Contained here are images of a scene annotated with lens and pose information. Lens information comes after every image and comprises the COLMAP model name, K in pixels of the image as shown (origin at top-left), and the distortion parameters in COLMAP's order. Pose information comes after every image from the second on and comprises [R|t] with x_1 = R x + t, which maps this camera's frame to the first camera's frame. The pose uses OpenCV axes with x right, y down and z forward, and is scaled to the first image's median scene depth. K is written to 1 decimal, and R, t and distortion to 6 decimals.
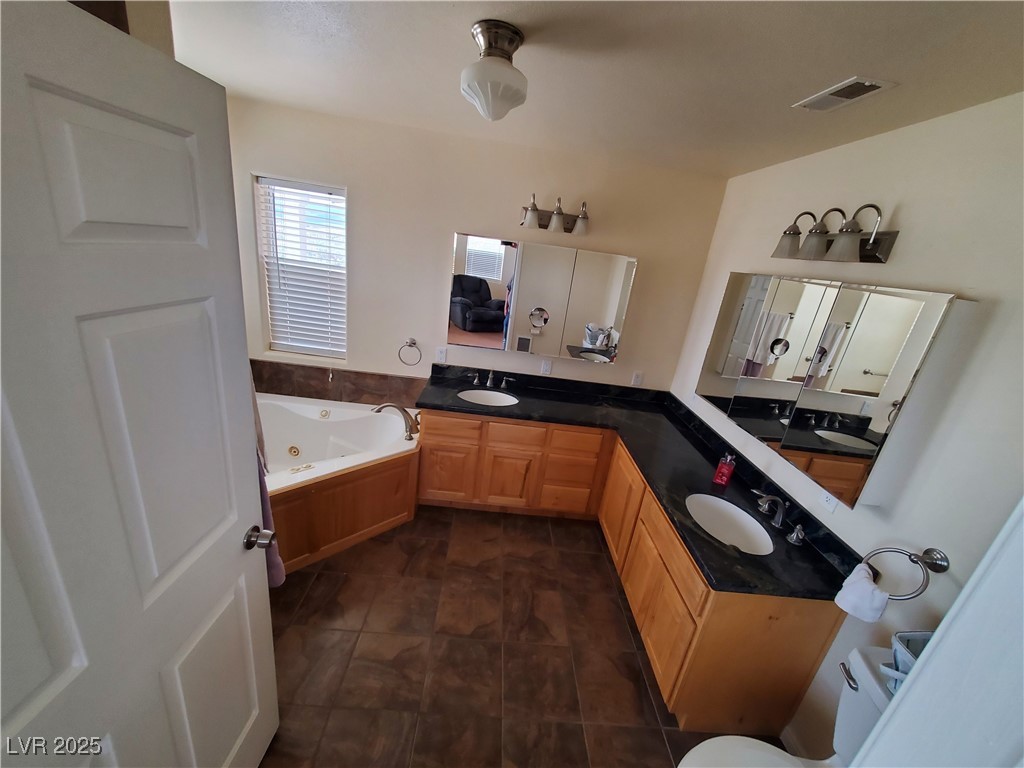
lens RADIAL K [[406.8, 0, 512.1], [0, 406.8, 385.1], [0, 0, 1]] dist [0.002329, -0.000834]
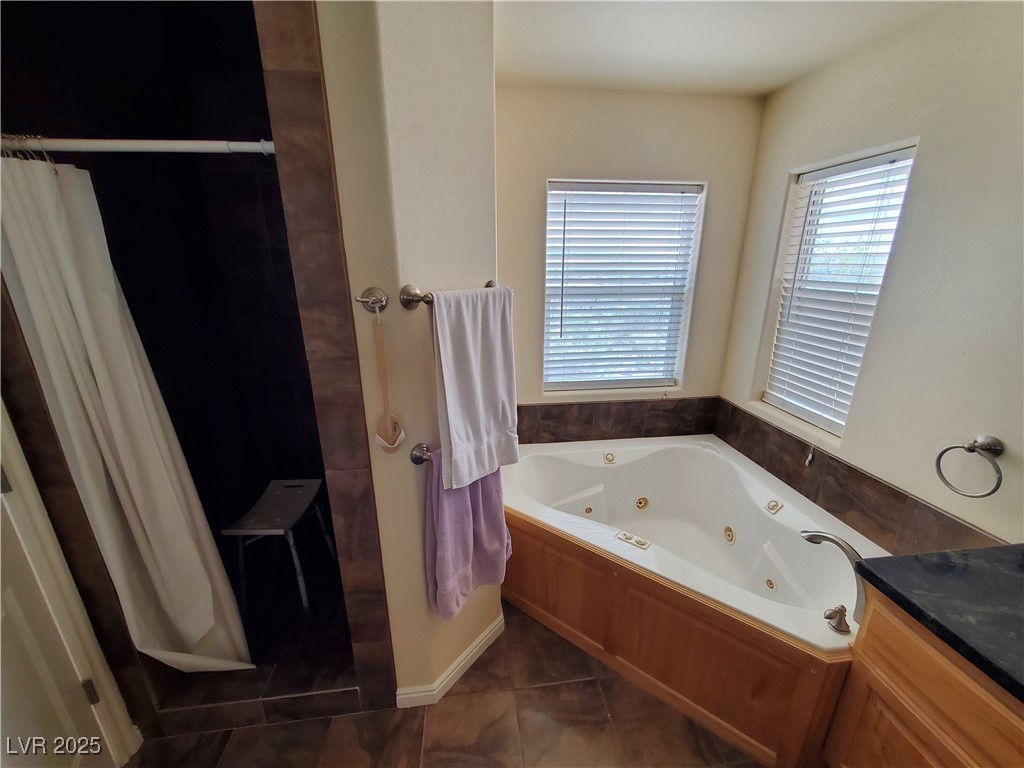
lens RADIAL K [[406.8, 0, 511.5], [0, 406.8, 385.1], [0, 0, 1]] dist [0.002329, -0.000834]
pose [[0.114849, 0.162365, -0.980024, 0.103592], [-0.313169, 0.942163, 0.119392, -0.058981], [0.942727, 0.293201, 0.159054, 0.429980]]
